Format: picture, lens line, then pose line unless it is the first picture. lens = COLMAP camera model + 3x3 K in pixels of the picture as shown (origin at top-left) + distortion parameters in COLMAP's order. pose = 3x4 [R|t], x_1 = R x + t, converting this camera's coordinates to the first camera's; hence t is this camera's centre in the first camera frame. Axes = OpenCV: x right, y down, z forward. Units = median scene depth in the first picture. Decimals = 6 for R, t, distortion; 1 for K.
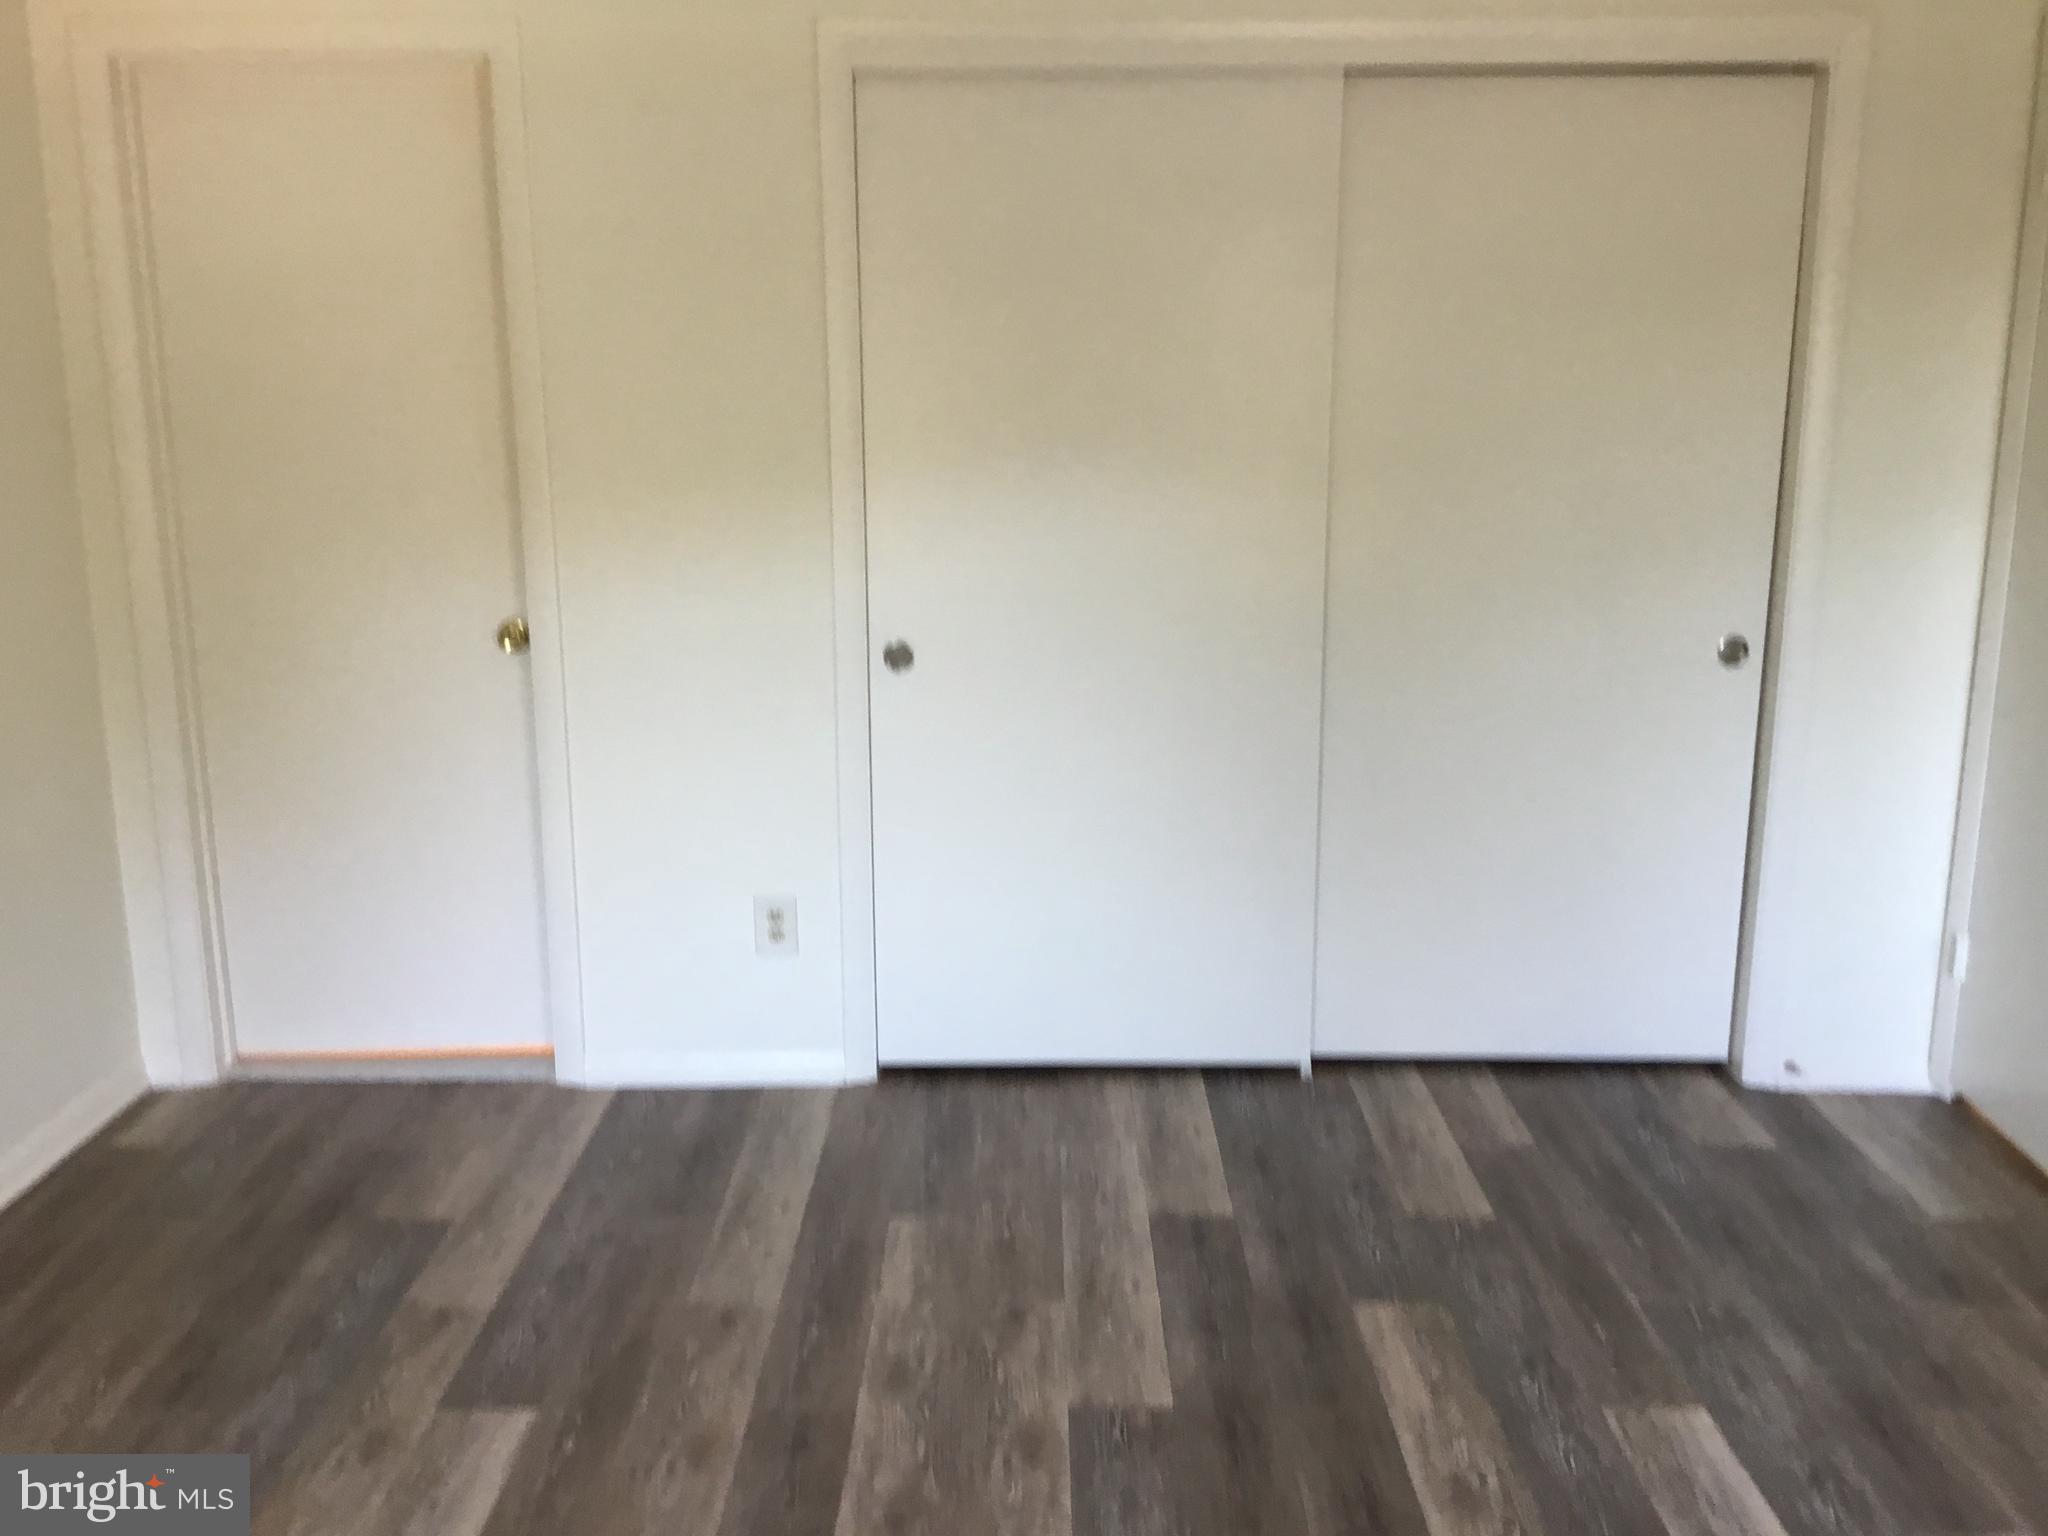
lens RADIAL K [[1831.5, 0, 1037.1], [0, 1831.5, 741.0], [0, 0, 1]] dist [0.133200, -0.278042]
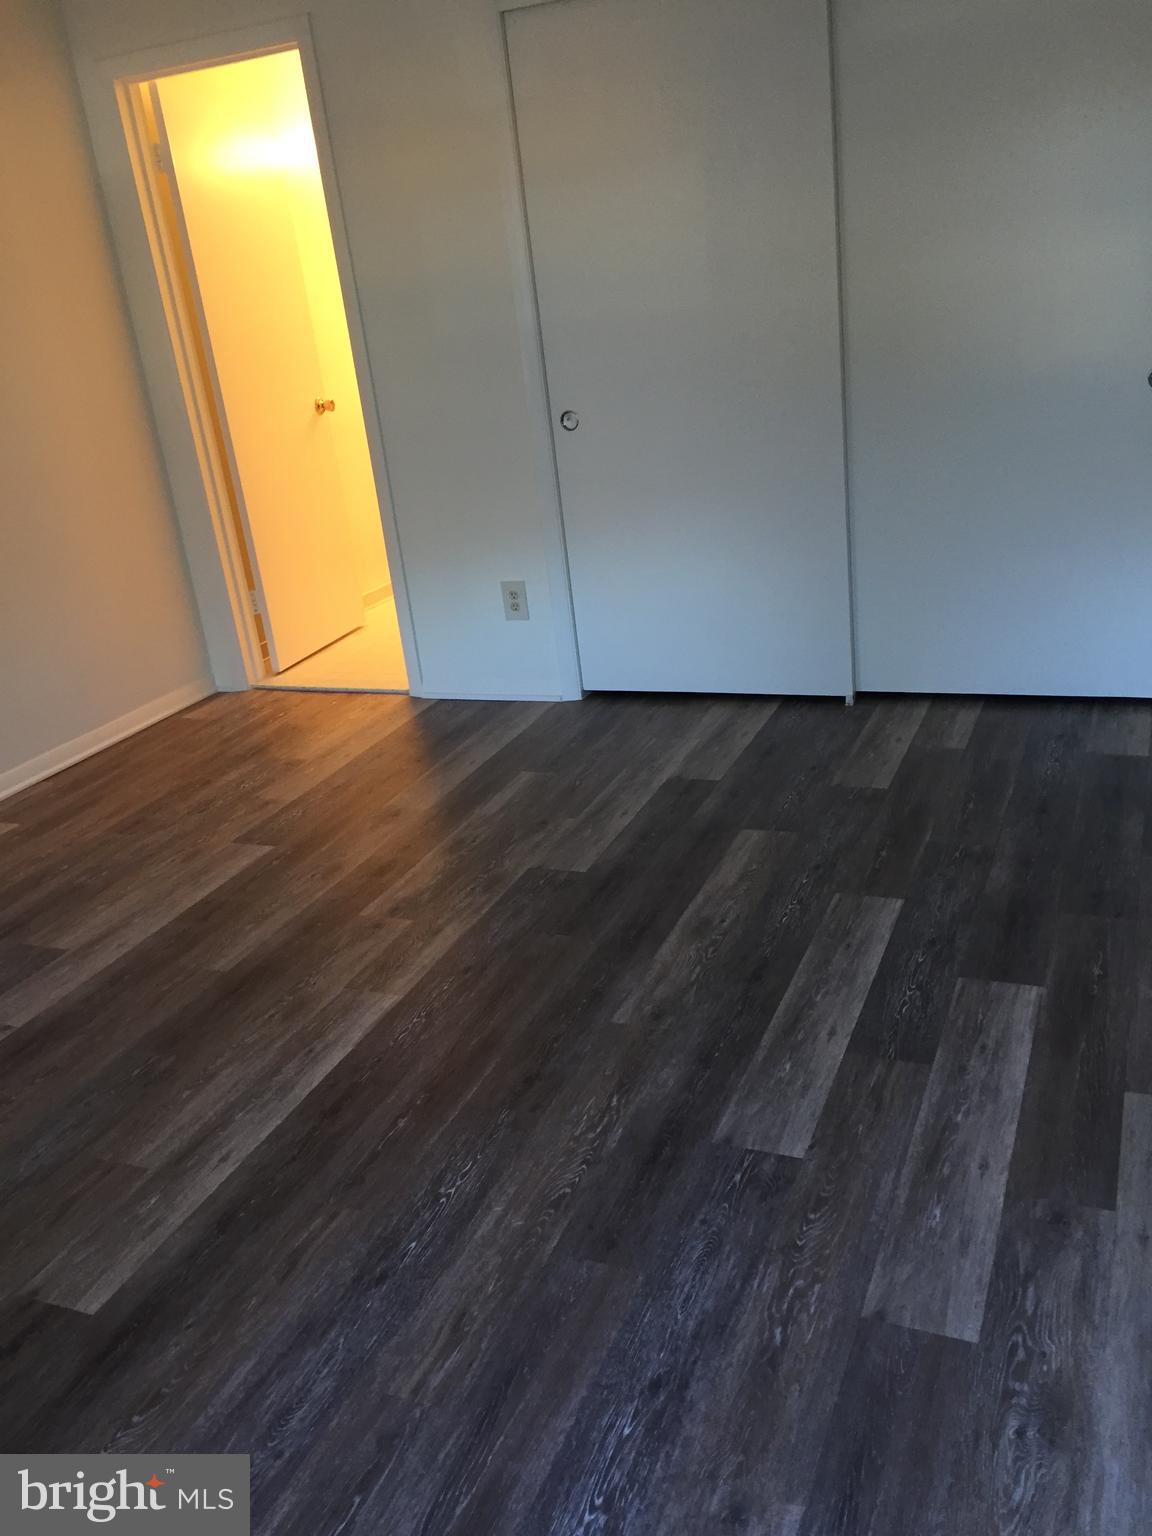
lens RADIAL K [[1321.9, 0, 576.0], [0, 1321.9, 768.0], [0, 0, 1]] dist [0.011582, 0.016289]
pose [[0.912105, 0.047857, -0.407154, 0.423233], [0.025424, 0.984648, 0.172691, 0.052886], [0.409168, -0.167864, 0.896885, -0.024771]]
